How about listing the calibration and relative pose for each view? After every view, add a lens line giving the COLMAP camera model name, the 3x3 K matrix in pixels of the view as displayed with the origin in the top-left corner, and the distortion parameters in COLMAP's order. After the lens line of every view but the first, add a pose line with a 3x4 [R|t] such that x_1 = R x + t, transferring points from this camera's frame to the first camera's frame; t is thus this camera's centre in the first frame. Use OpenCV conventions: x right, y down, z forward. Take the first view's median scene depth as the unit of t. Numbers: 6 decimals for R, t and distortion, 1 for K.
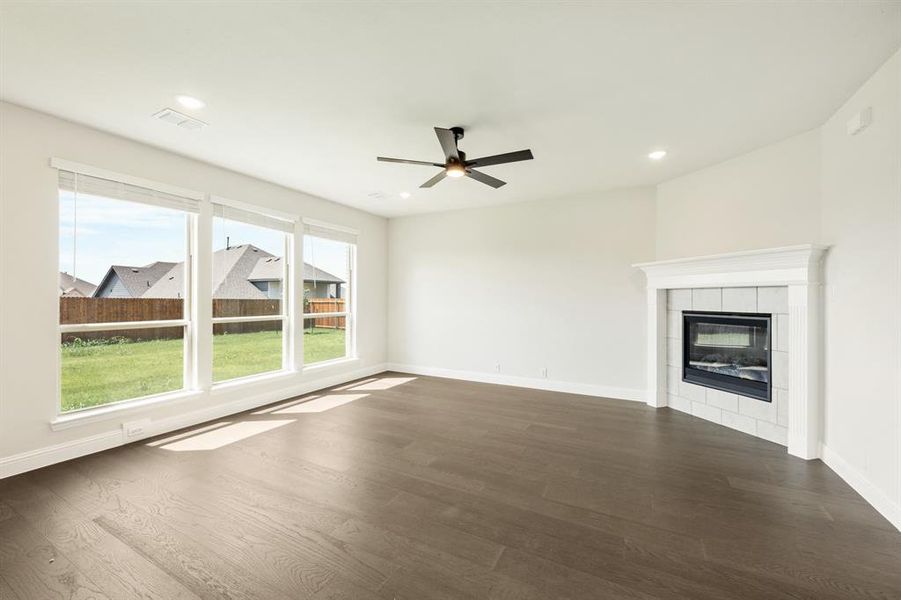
lens RADIAL K [[364.6, 0, 453.8], [0, 364.6, 301.6], [0, 0, 1]] dist [0.000062, -0.000028]
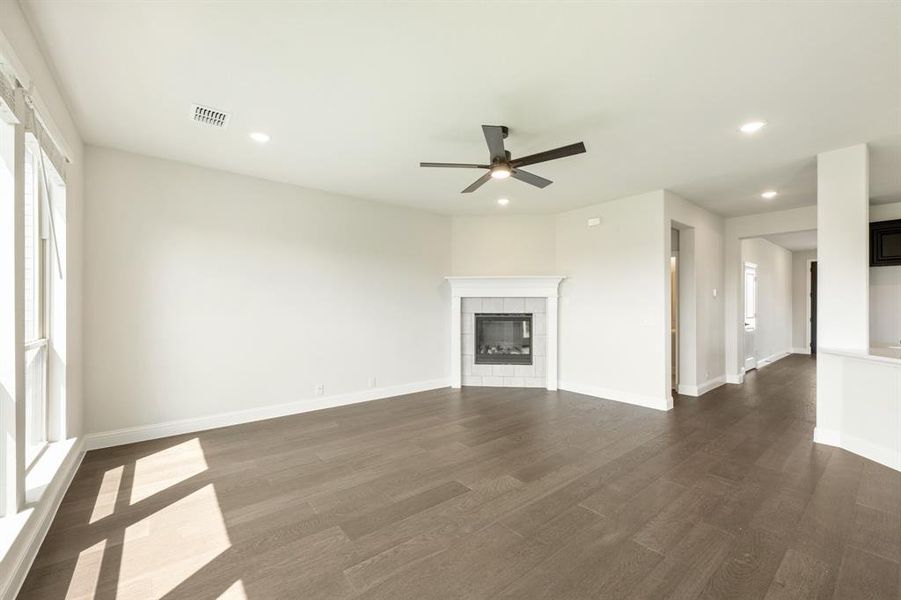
lens RADIAL K [[364.6, 0, 453.8], [0, 364.6, 301.6], [0, 0, 1]] dist [0.000062, -0.000028]
pose [[0.389301, 0.002459, 0.921107, -0.705549], [0.006934, 0.999960, -0.005600, -0.012672], [-0.921085, 0.008567, 0.389268, 0.549297]]
